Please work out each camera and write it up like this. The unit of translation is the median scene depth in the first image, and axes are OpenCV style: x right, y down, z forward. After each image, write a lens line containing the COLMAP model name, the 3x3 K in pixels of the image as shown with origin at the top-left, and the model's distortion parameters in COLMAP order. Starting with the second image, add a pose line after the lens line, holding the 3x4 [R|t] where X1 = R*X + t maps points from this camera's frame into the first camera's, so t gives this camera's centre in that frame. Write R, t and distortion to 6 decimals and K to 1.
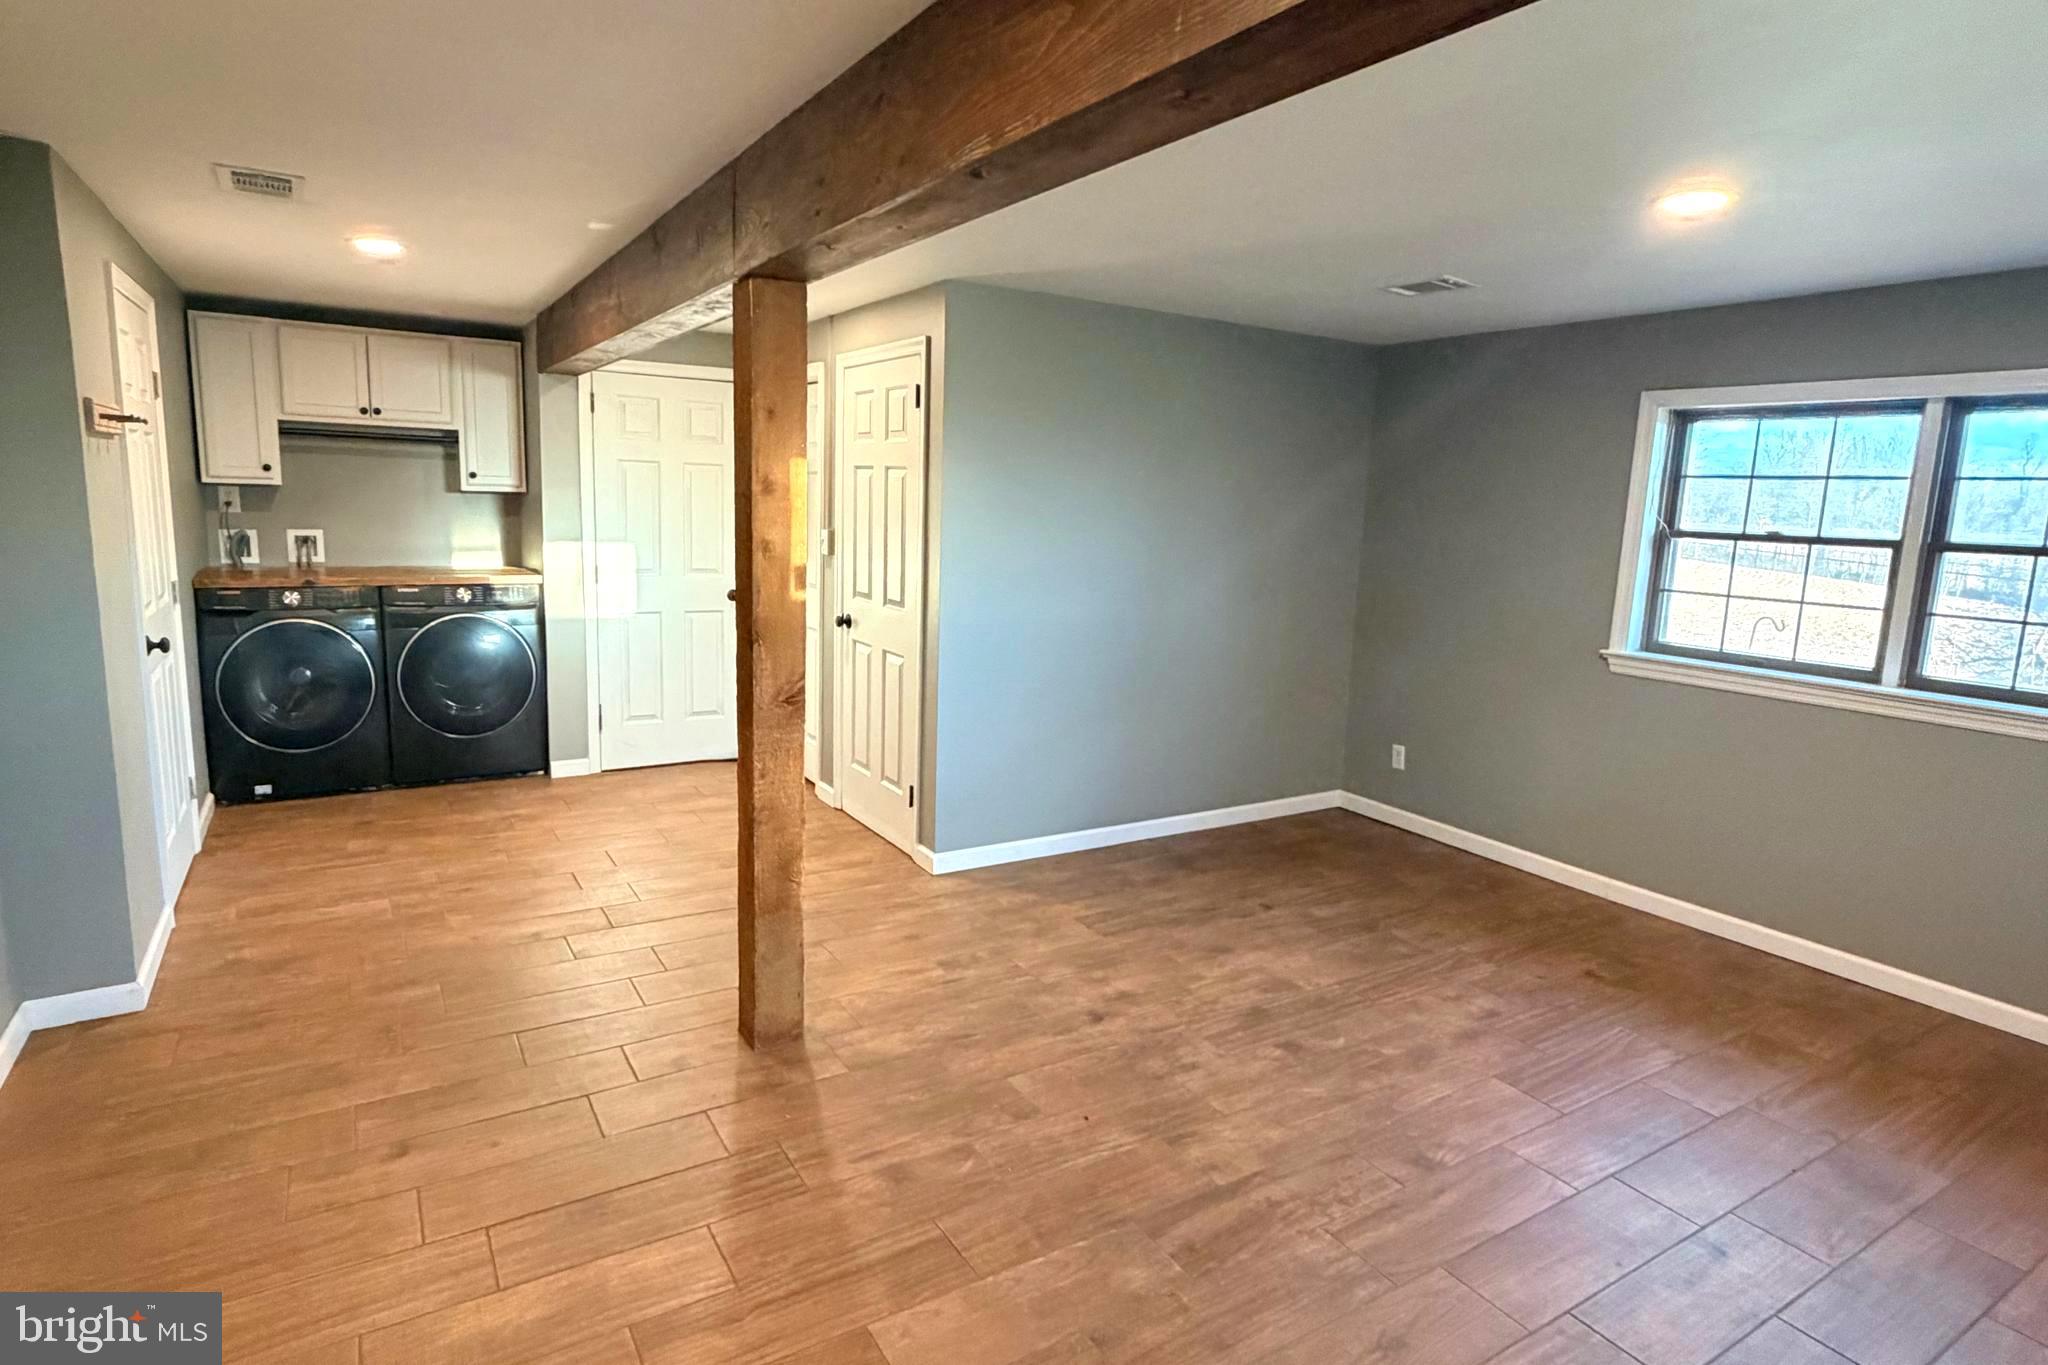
lens RADIAL K [[1102.2, 0, 1024.0], [0, 1102.2, 682.5], [0, 0, 1]] dist [-0.001899, -0.000827]
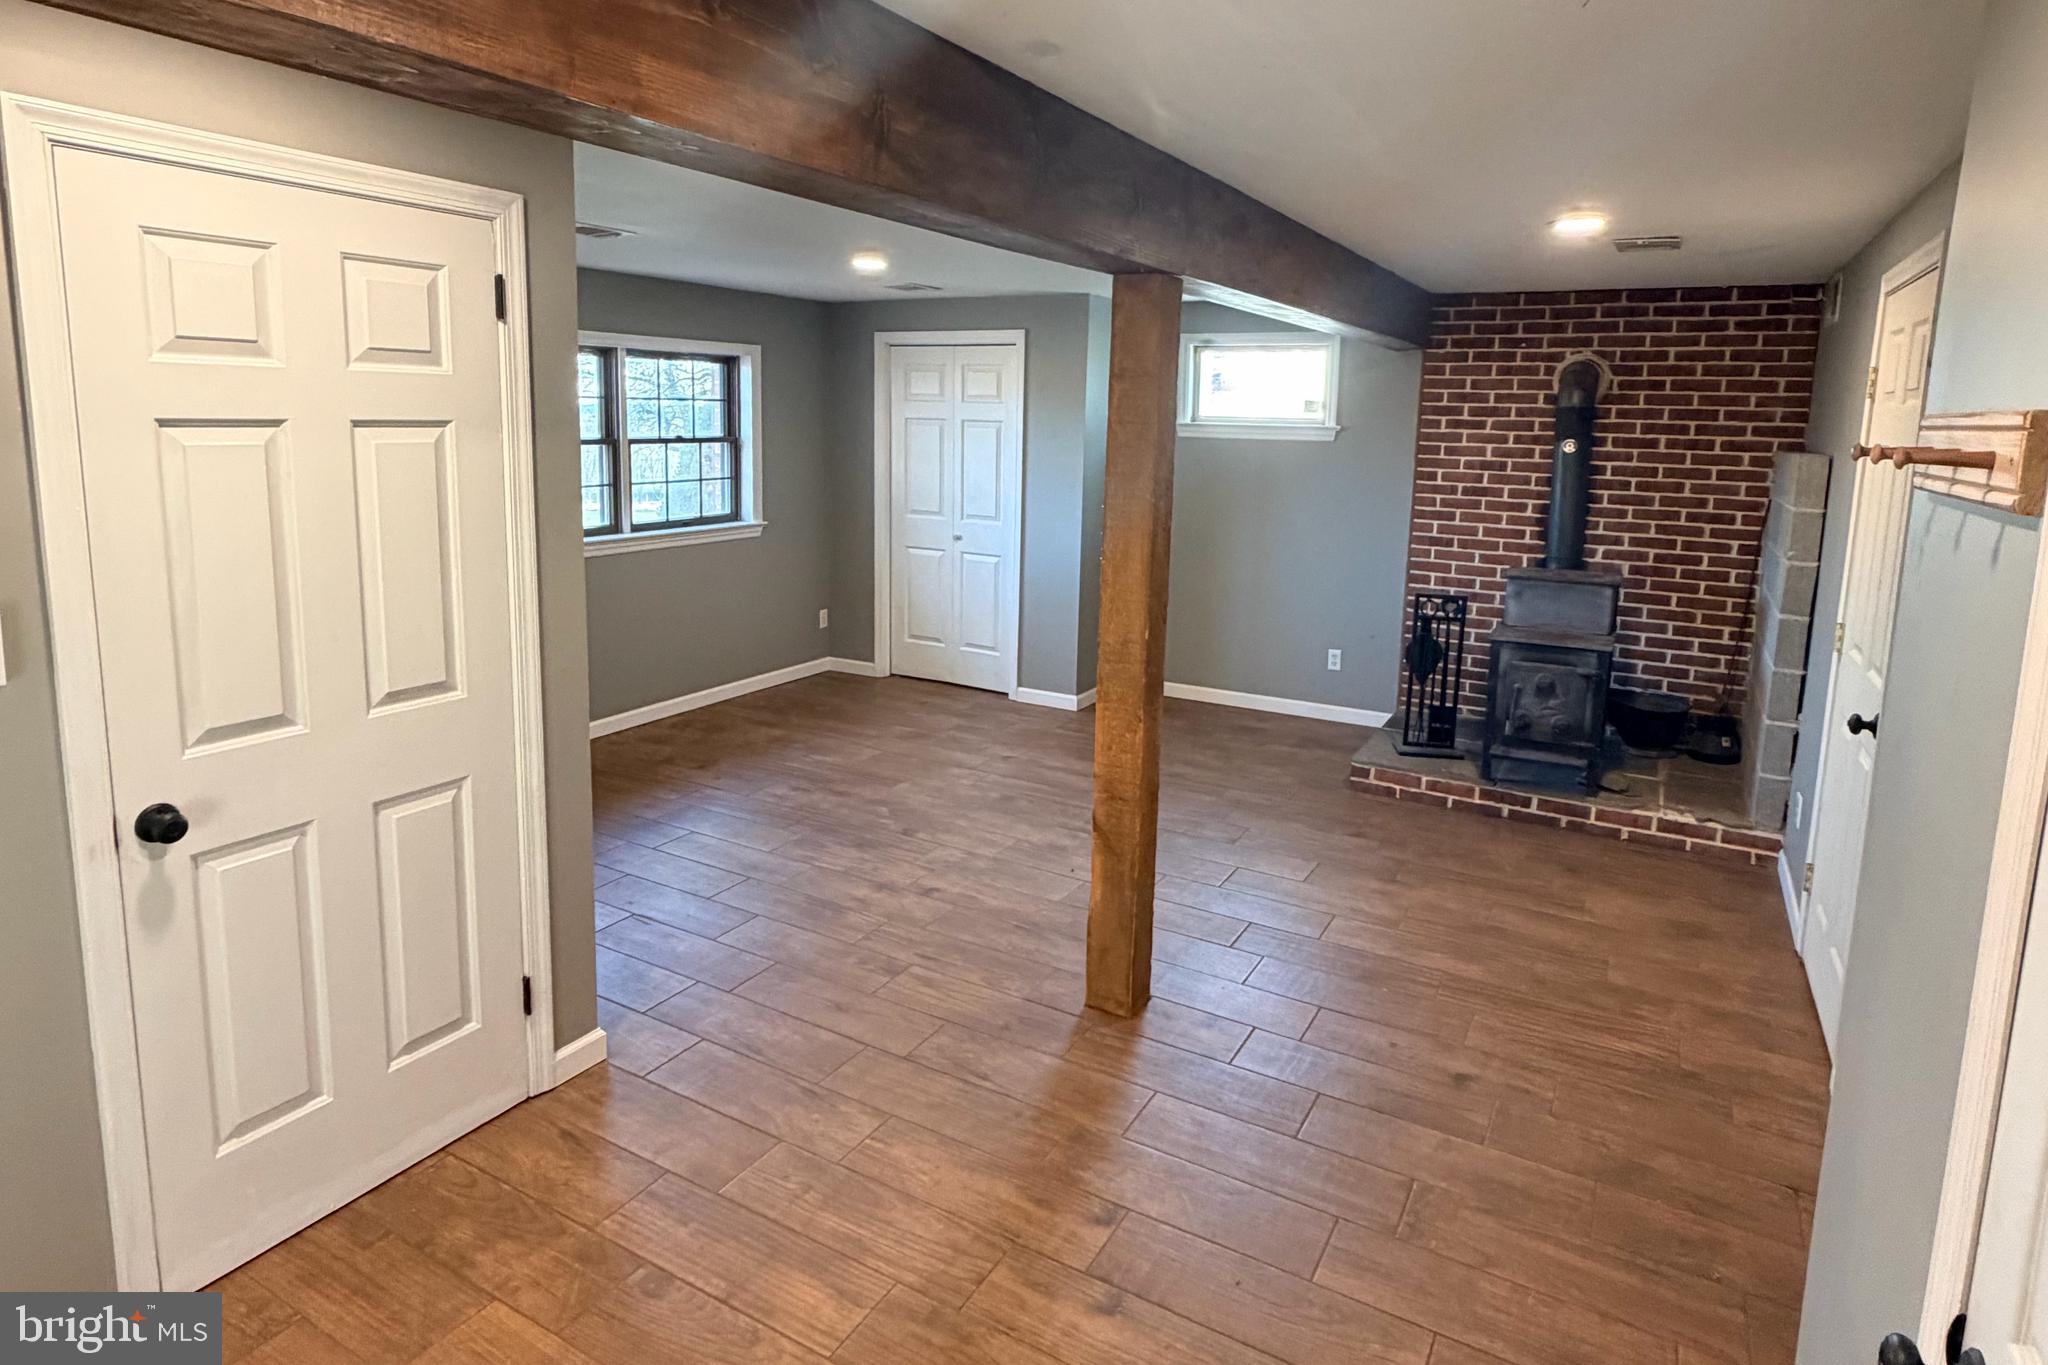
lens RADIAL K [[1102.2, 0, 1024.0], [0, 1102.2, 682.5], [0, 0, 1]] dist [-0.001899, -0.000827]
pose [[-0.475100, -0.255366, 0.842062, -0.939382], [0.109897, 0.932250, 0.344722, -0.307713], [-0.873042, 0.256318, -0.414848, 1.374303]]
